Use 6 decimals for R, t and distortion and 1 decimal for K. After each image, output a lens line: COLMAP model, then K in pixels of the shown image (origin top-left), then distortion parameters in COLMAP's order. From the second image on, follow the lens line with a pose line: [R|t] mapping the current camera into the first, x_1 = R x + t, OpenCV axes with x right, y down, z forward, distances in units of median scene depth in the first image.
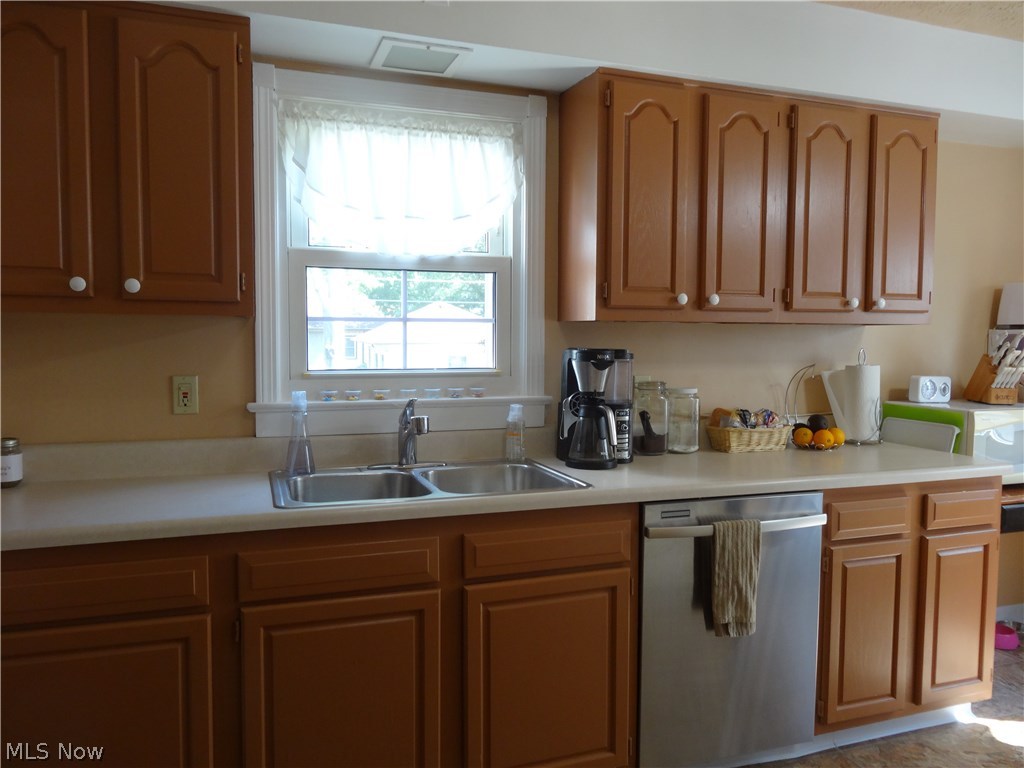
lens RADIAL K [[766.6, 0, 507.9], [0, 766.6, 382.4], [0, 0, 1]] dist [0.035295, -0.030992]
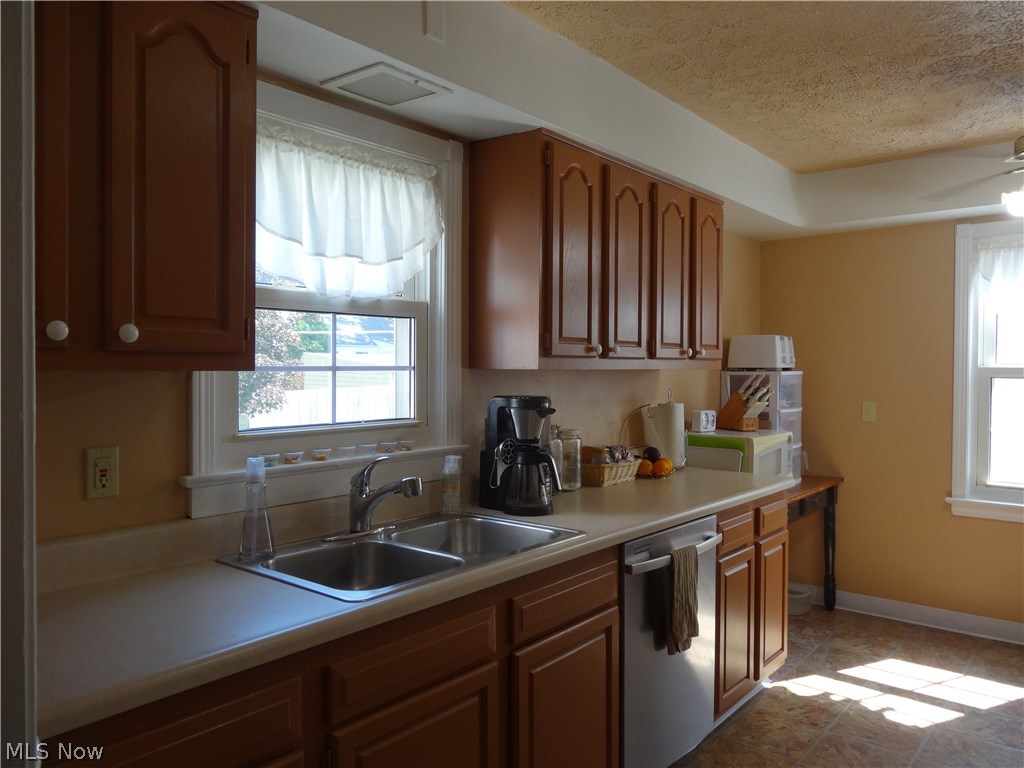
lens RADIAL K [[766.6, 0, 507.8], [0, 766.6, 388.0], [0, 0, 1]] dist [0.035295, -0.030992]
pose [[0.856664, -0.017413, 0.515580, -0.429149], [0.033373, 0.999207, -0.021704, -0.033606], [-0.514794, 0.035799, 0.856566, 0.135206]]
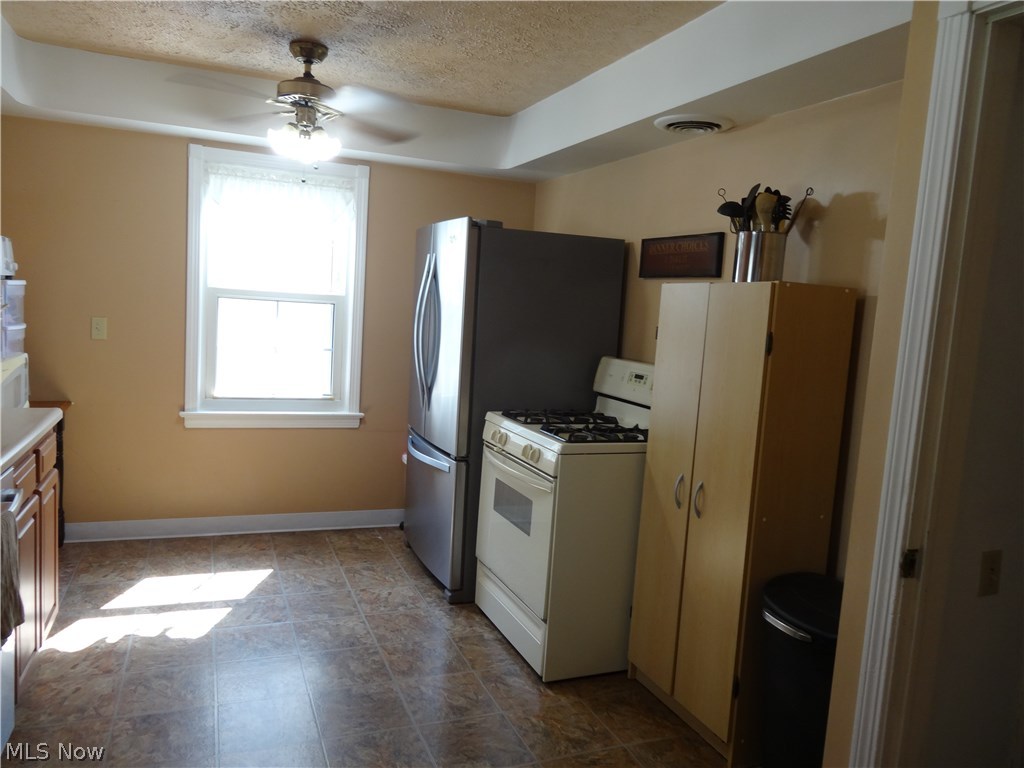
lens RADIAL K [[766.6, 0, 511.9], [0, 766.6, 390.3], [0, 0, 1]] dist [0.035295, -0.030992]
pose [[-0.042767, -0.122116, 0.991594, -0.489861], [-0.002291, 0.992511, 0.122130, -0.060590], [-0.999082, 0.002952, -0.042726, 0.399806]]
